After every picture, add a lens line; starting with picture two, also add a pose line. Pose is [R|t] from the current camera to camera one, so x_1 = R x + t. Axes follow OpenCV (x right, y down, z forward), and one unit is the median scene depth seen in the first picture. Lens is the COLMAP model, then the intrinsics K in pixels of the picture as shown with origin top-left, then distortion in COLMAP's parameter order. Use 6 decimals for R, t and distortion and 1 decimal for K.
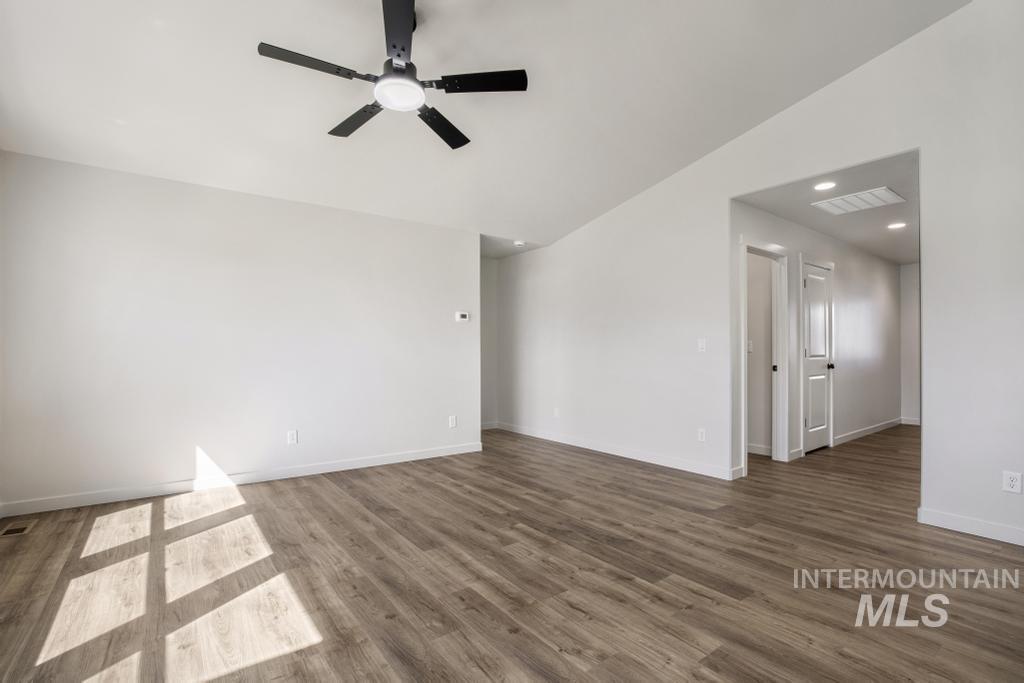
lens RADIAL K [[471.7, 0, 507.6], [0, 471.7, 342.1], [0, 0, 1]] dist [-0.011105, 0.000339]
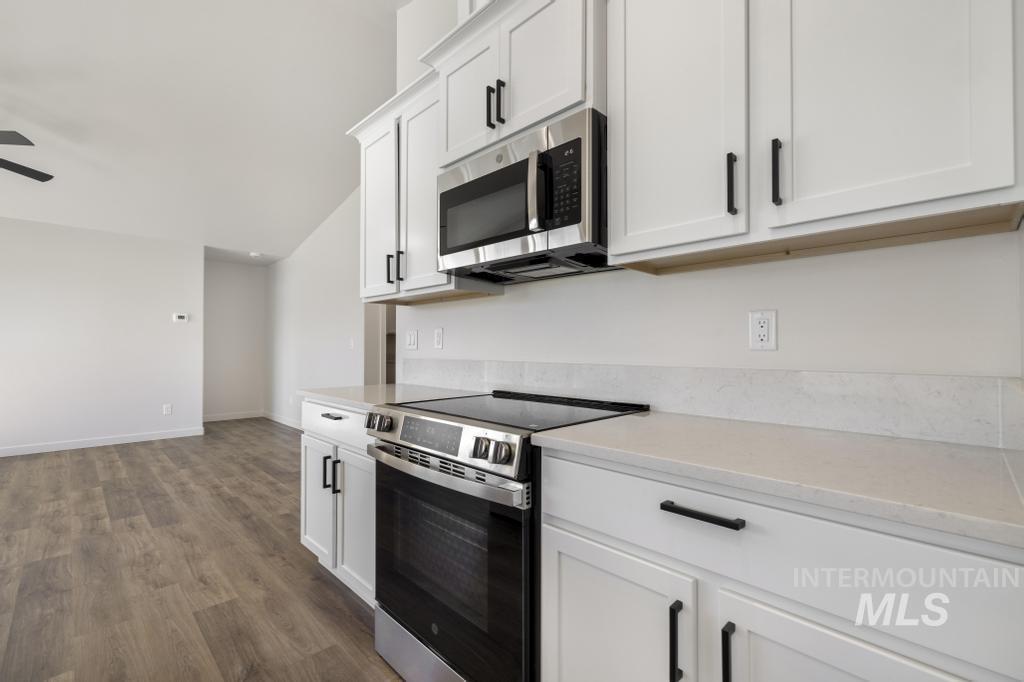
lens RADIAL K [[443.7, 0, 501.8], [0, 443.7, 341.9], [0, 0, 1]] dist [0.002225, 0.000281]
pose [[0.990770, 0.007439, 0.135350, 0.963355], [-0.007867, 0.999966, 0.002626, -0.007447], [-0.135326, -0.003667, 0.990794, -0.316576]]
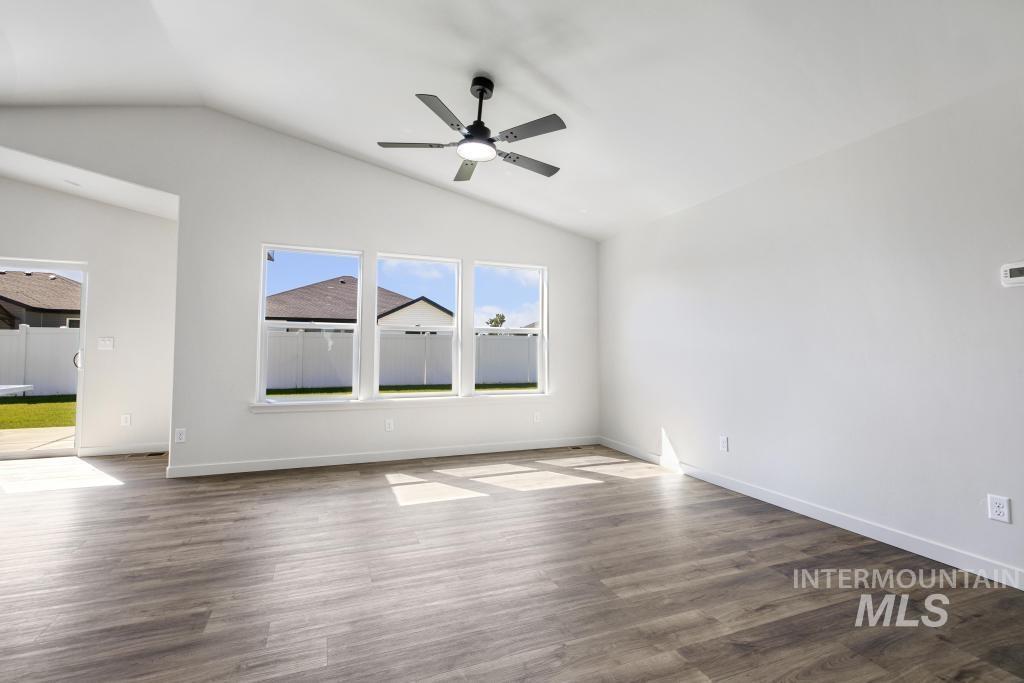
lens RADIAL K [[443.7, 0, 501.8], [0, 443.7, 342.4], [0, 0, 1]] dist [0.002225, 0.000281]
pose [[-0.256852, -0.024961, -0.966128, 0.767922], [0.013093, 0.999485, -0.029304, 0.024936], [0.966362, -0.020176, -0.256393, 1.165408]]
